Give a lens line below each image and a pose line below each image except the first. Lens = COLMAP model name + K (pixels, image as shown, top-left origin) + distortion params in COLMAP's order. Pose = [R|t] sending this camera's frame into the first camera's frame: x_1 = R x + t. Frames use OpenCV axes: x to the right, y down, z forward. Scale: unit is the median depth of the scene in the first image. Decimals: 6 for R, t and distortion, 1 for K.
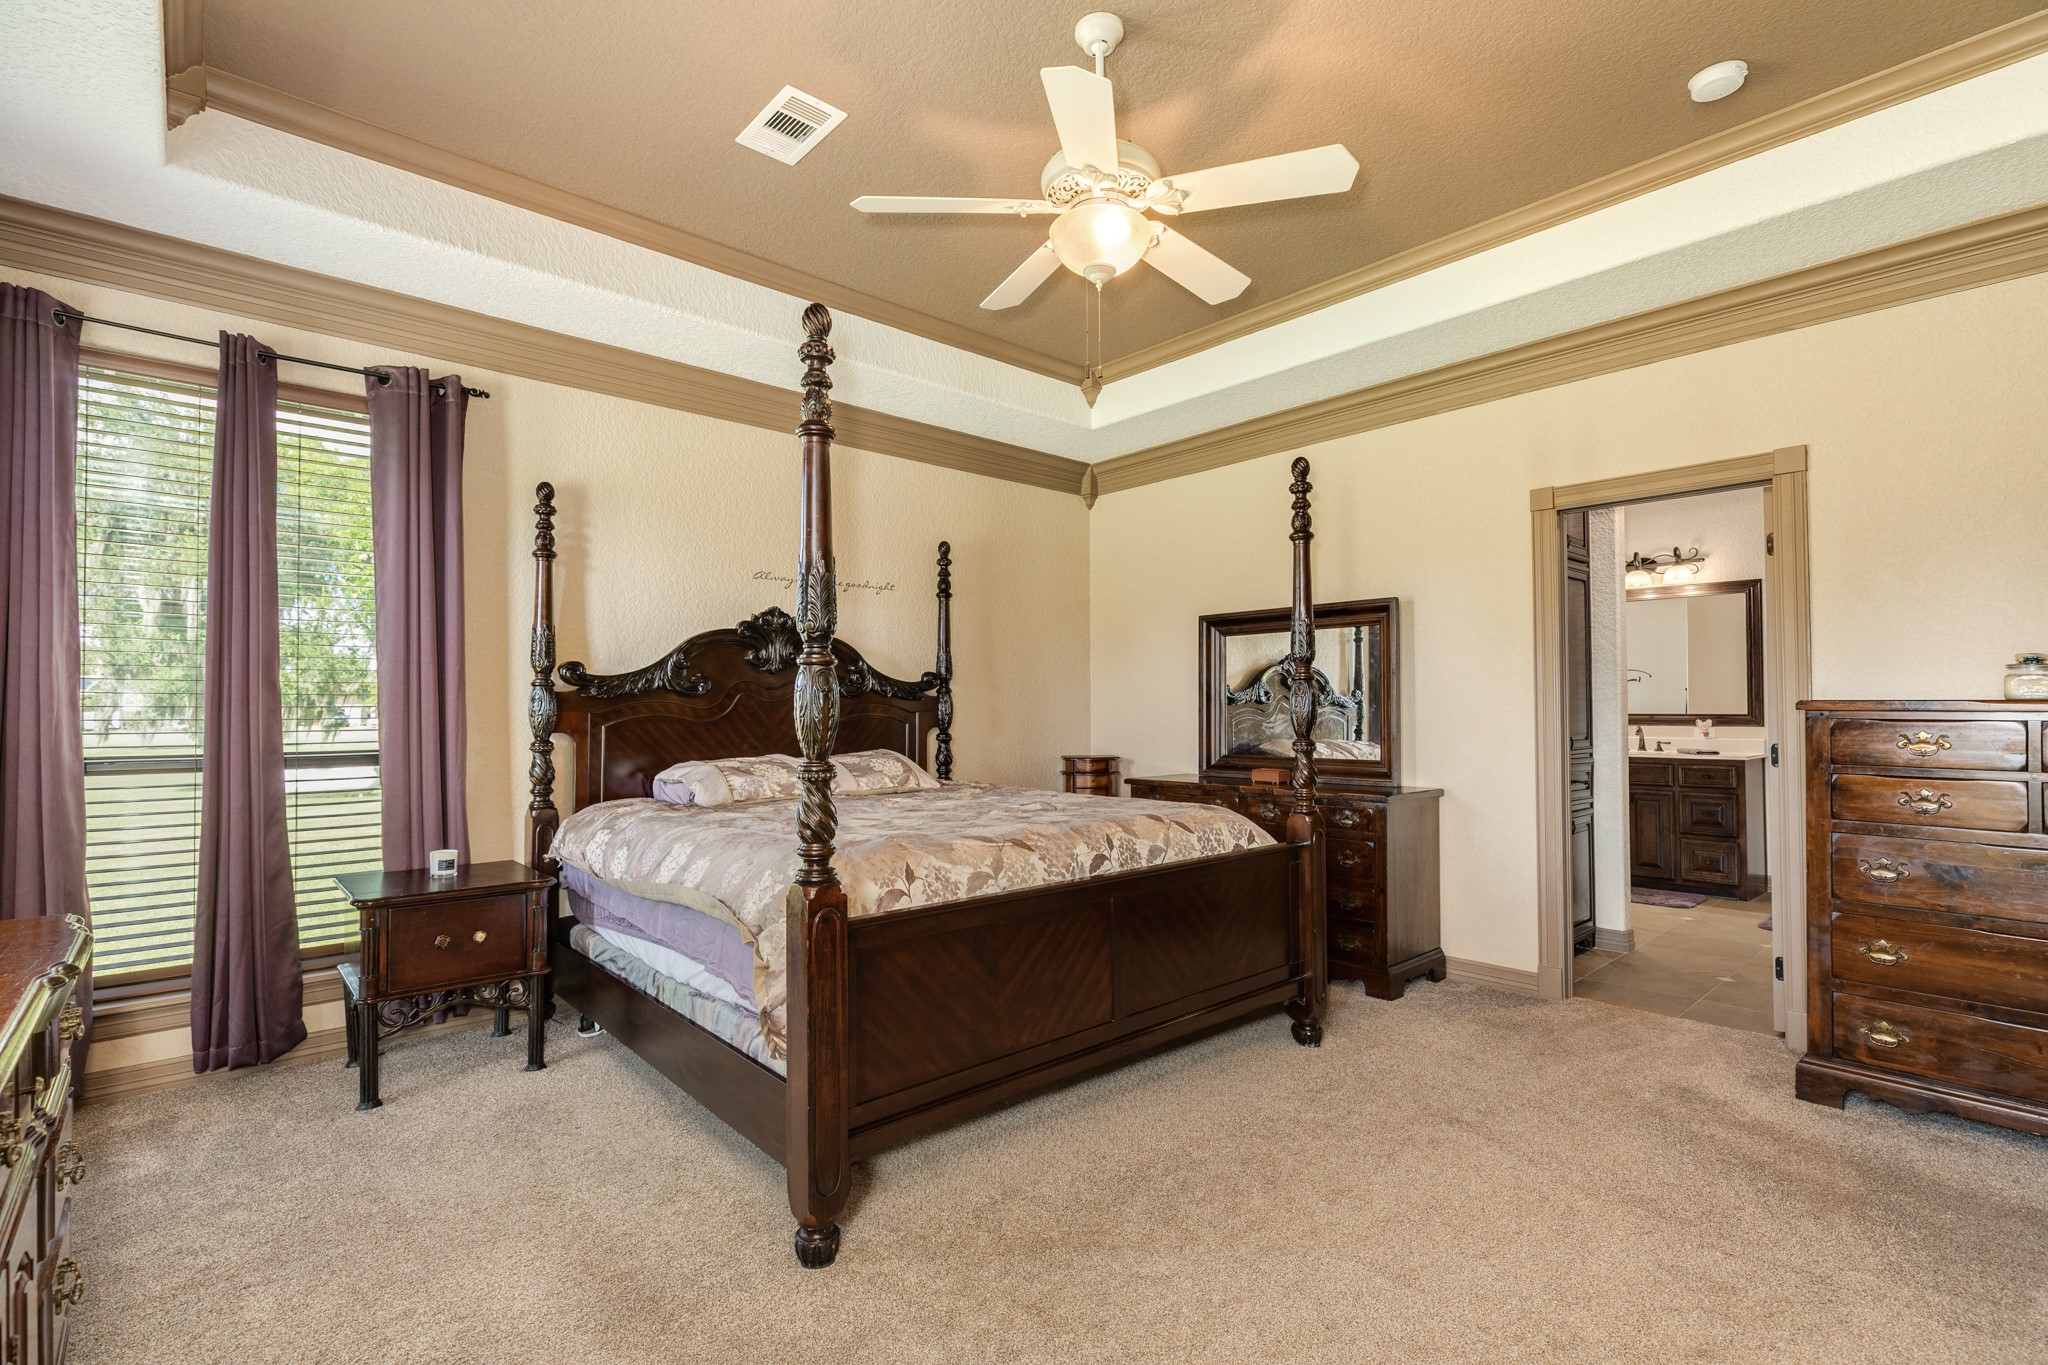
lens RADIAL K [[958.1, 0, 1023.0], [0, 958.1, 687.1], [0, 0, 1]] dist [-0.000257, -0.001284]
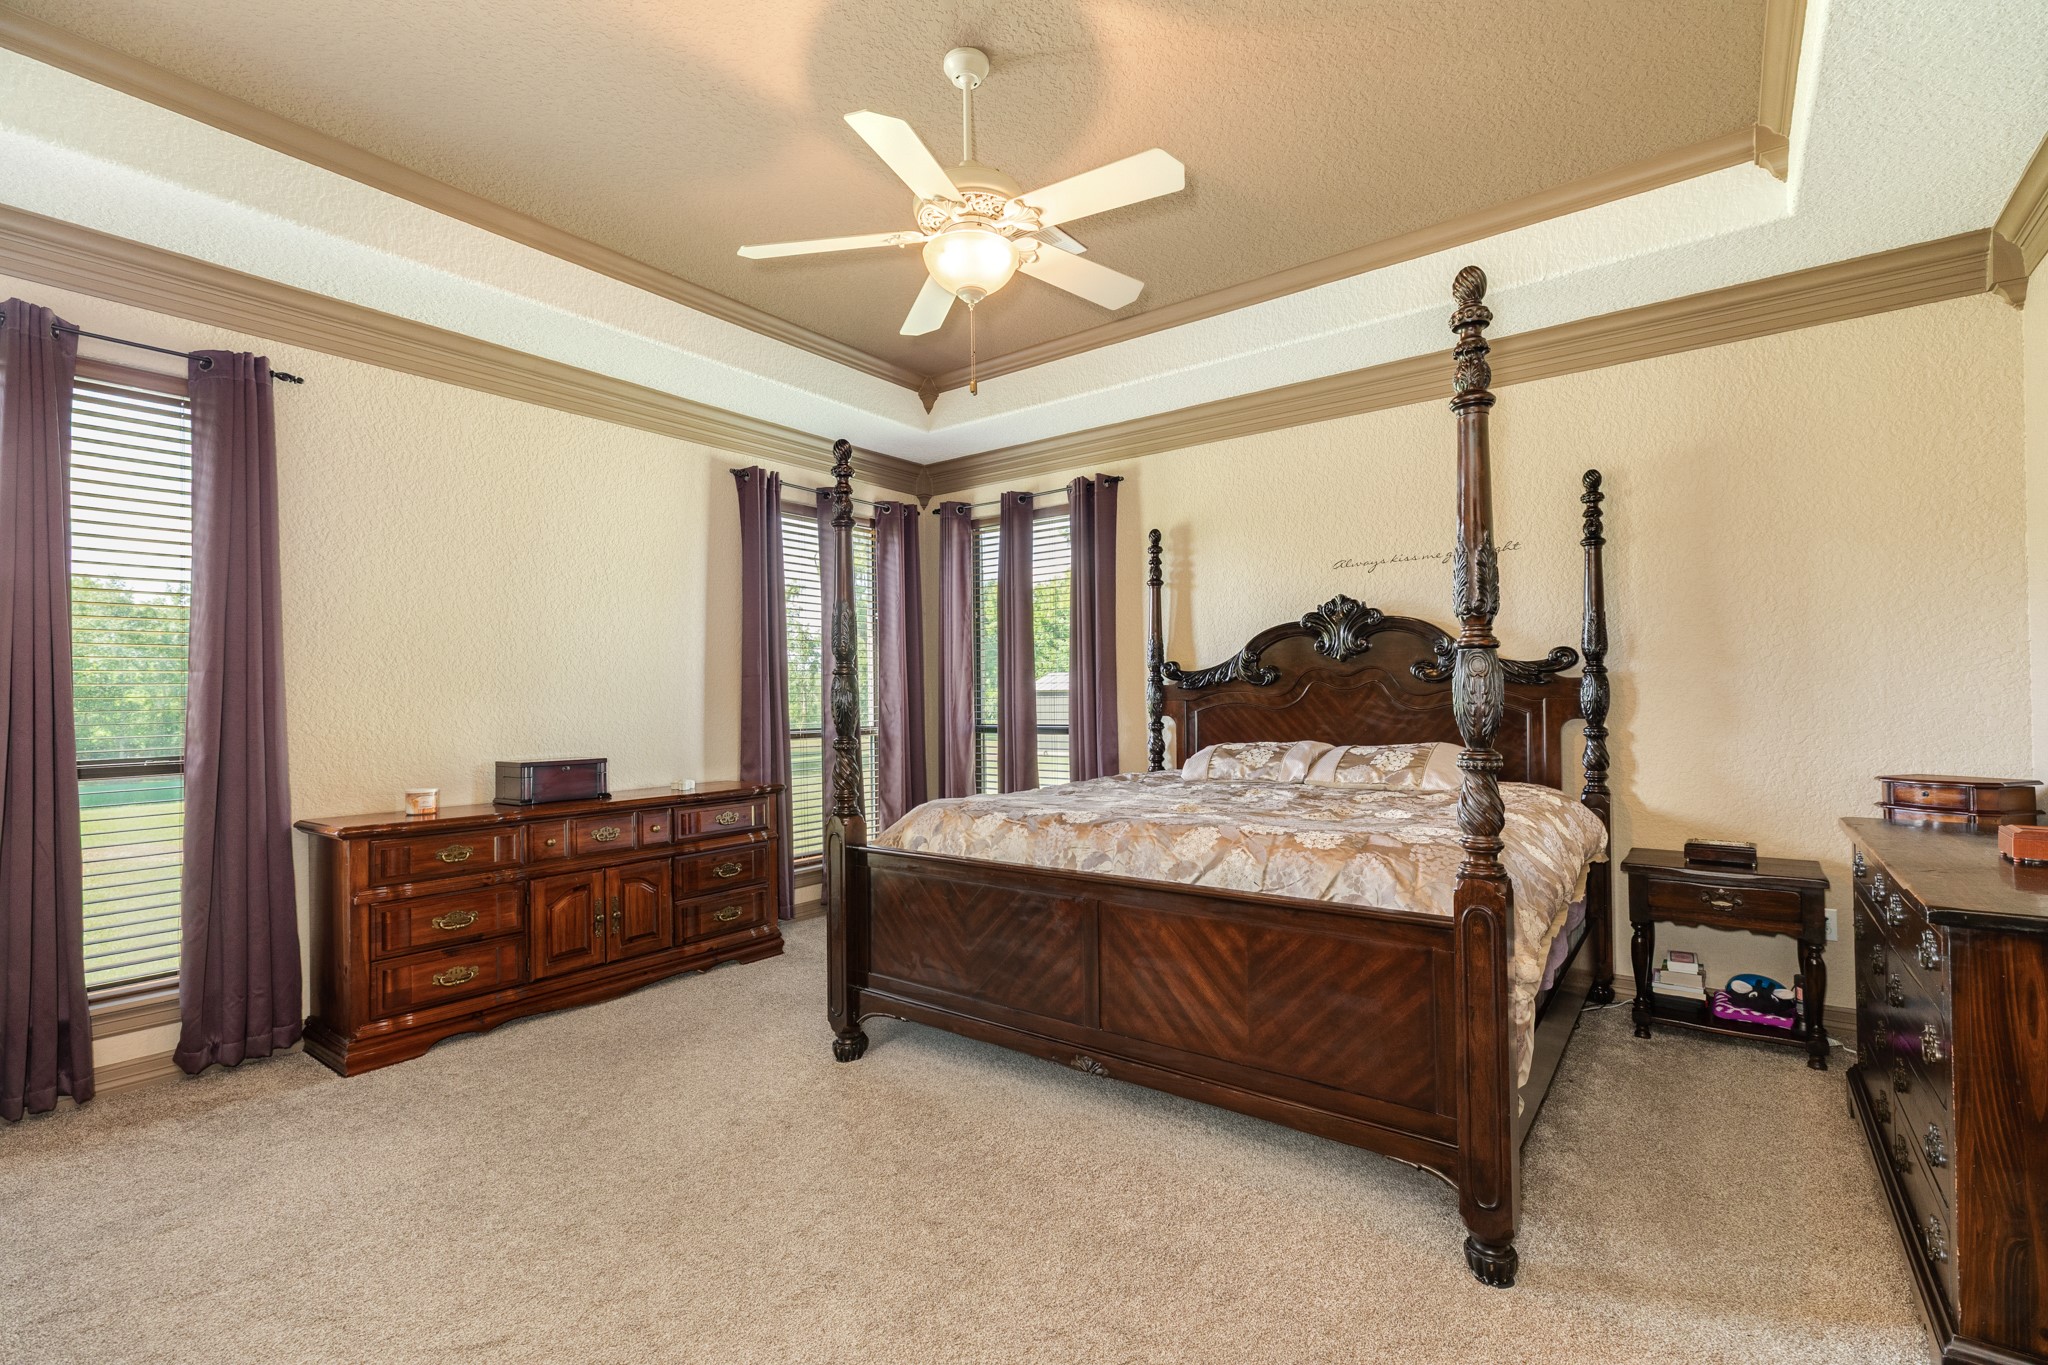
lens RADIAL K [[906.2, 0, 1021.9], [0, 906.2, 687.4], [0, 0, 1]] dist [0.000262, 0.000412]
pose [[0.186152, -0.017726, -0.982361, 0.660399], [0.027797, 0.999532, -0.012769, 0.017615], [0.982128, -0.024929, 0.186557, 0.537380]]
